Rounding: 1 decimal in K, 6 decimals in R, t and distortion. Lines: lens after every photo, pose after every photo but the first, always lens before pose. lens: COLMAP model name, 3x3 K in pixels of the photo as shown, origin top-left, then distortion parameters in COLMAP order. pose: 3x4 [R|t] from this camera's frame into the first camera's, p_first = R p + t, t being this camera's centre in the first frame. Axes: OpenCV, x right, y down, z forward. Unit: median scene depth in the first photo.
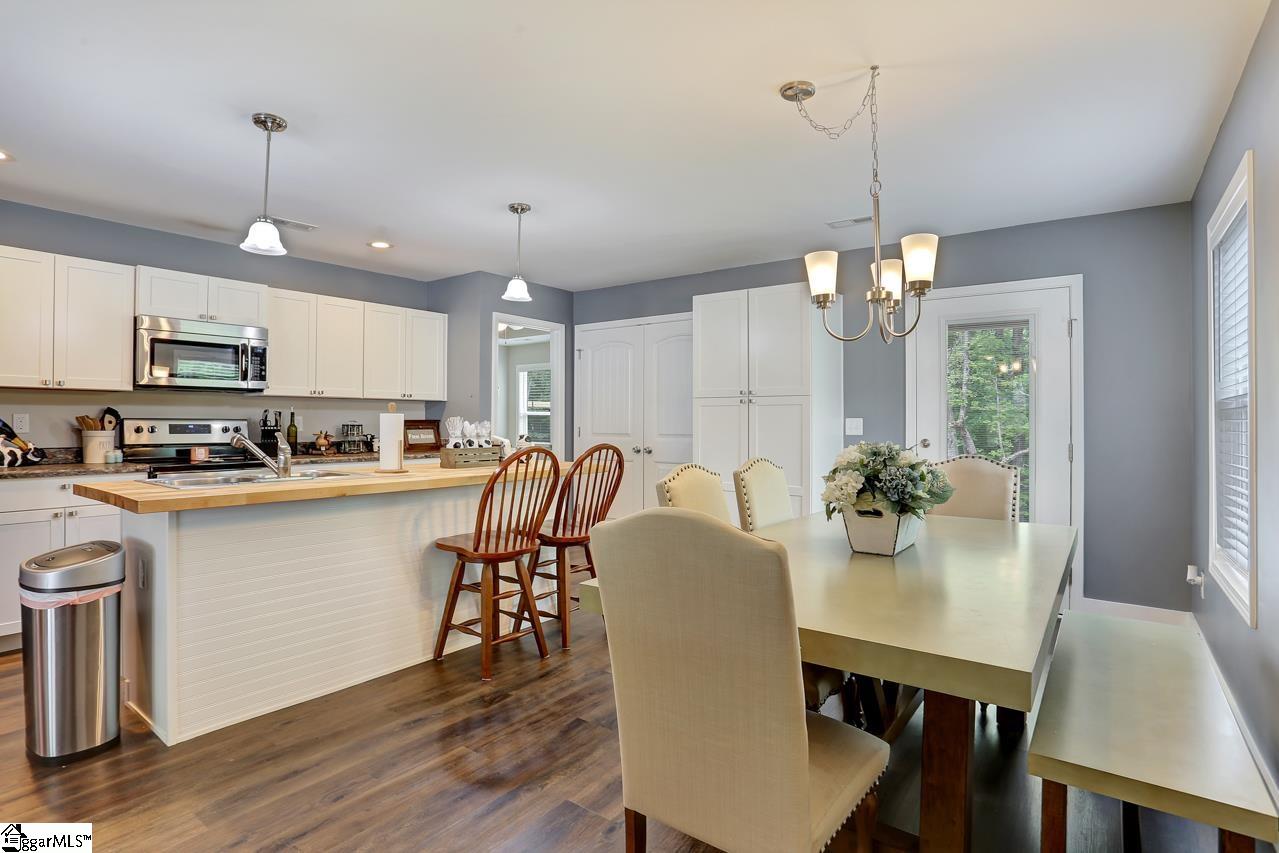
lens RADIAL K [[643.7, 0, 636.6], [0, 643.7, 418.3], [0, 0, 1]] dist [-0.068884, -0.000074]
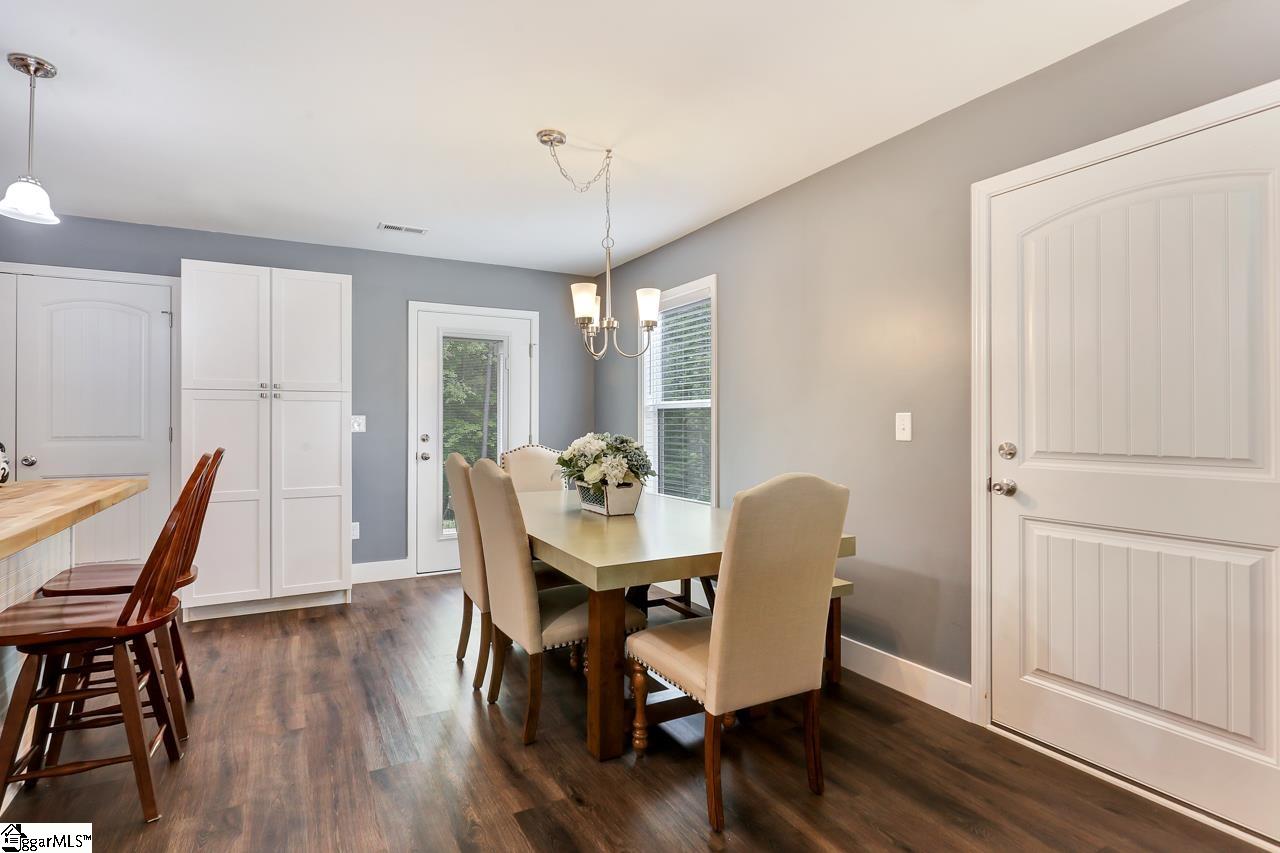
lens RADIAL K [[630.4, 0, 614.9], [0, 630.4, 420.4], [0, 0, 1]] dist [-0.001247, 0.000018]
pose [[0.438390, -0.002556, 0.898781, -0.432423], [-0.003068, 0.999986, 0.004341, 0.002257], [-0.898780, -0.004661, 0.438376, 0.213848]]
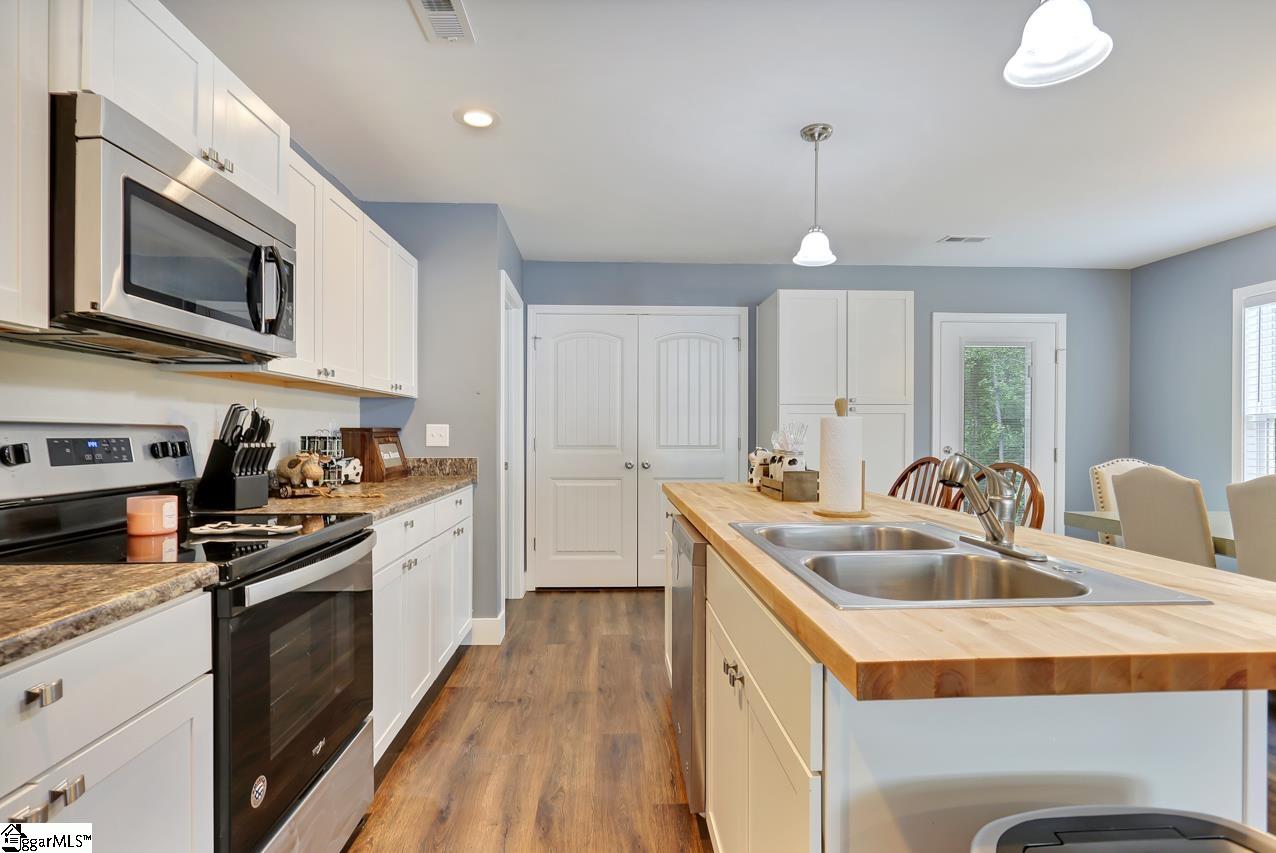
lens RADIAL K [[629.3, 0, 638.0], [0, 629.3, 426.5], [0, 0, 1]] dist [-0.004222, -0.000309]
pose [[0.773003, 0.004257, 0.634388, -0.708378], [-0.001969, 0.999989, -0.004311, 0.003865], [-0.634400, 0.002084, 0.773002, 0.521470]]
